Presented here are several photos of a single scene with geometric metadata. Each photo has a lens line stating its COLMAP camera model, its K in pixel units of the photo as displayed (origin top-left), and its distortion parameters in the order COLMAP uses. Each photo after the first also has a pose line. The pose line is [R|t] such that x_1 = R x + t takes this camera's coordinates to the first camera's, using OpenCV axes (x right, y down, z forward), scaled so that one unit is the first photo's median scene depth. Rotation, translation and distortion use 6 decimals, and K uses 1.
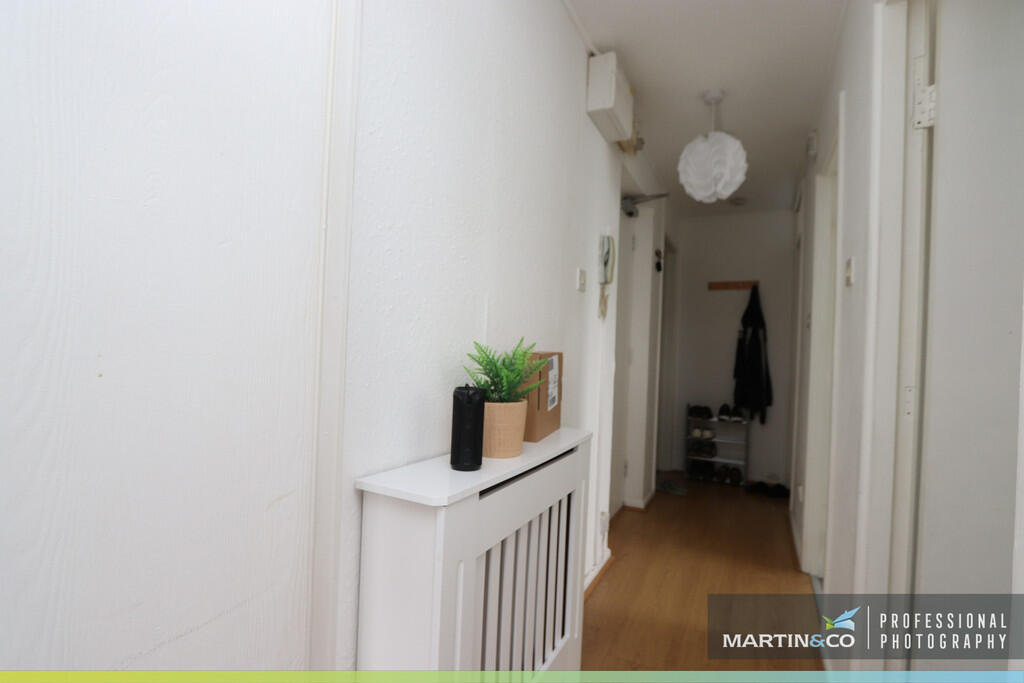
lens RADIAL K [[482.5, 0, 509.4], [0, 482.5, 343.9], [0, 0, 1]] dist [-0.003454, -0.000318]
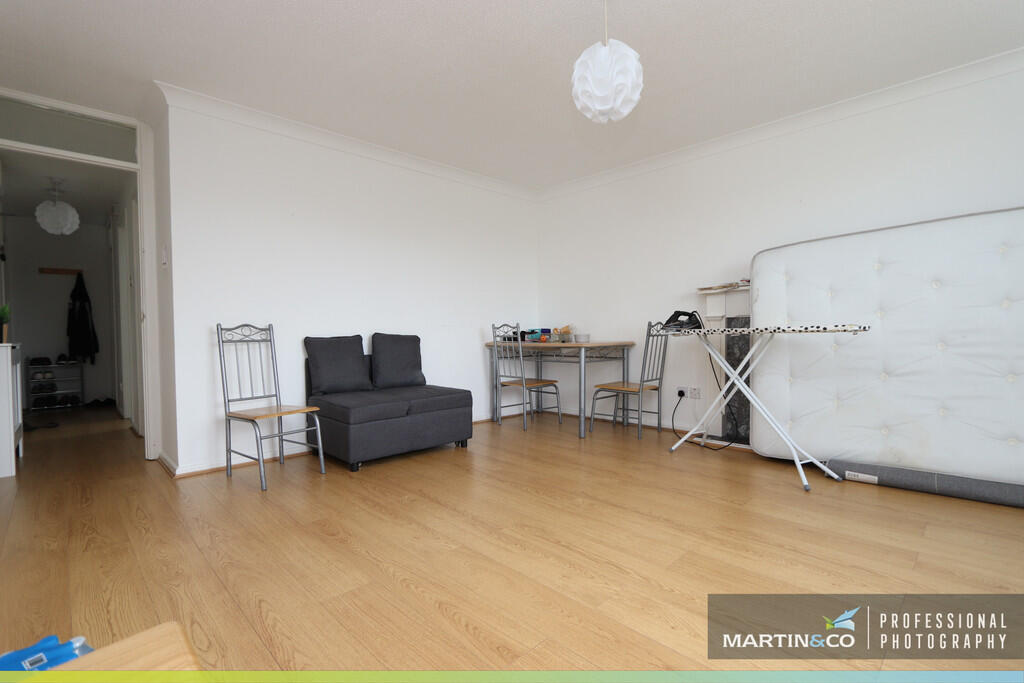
lens RADIAL K [[482.5, 0, 509.4], [0, 482.5, 343.9], [0, 0, 1]] dist [-0.003454, -0.000318]
pose [[0.340240, -0.066559, 0.937980, -0.454675], [0.017299, 0.997766, 0.064526, 0.024923], [-0.940179, -0.005728, 0.340631, -0.767383]]
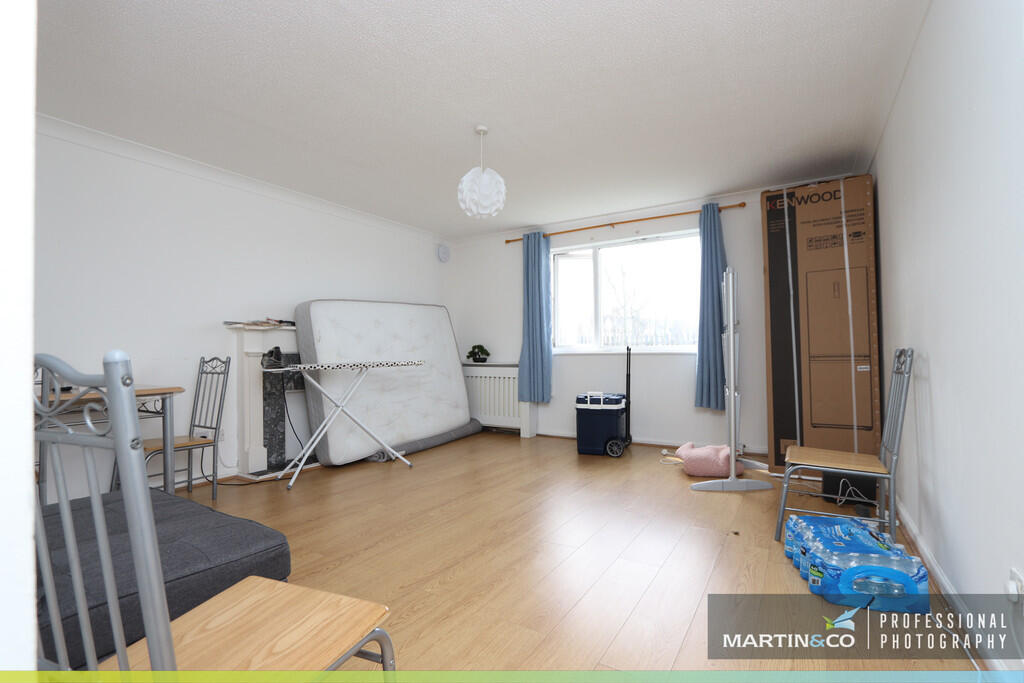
lens RADIAL K [[482.5, 0, 509.4], [0, 482.5, 343.9], [0, 0, 1]] dist [-0.003454, -0.000318]
pose [[-0.994835, -0.020152, 0.099481, 1.252408], [-0.023072, 0.999334, -0.028285, 0.077343], [-0.098845, -0.030434, -0.994637, 2.519471]]
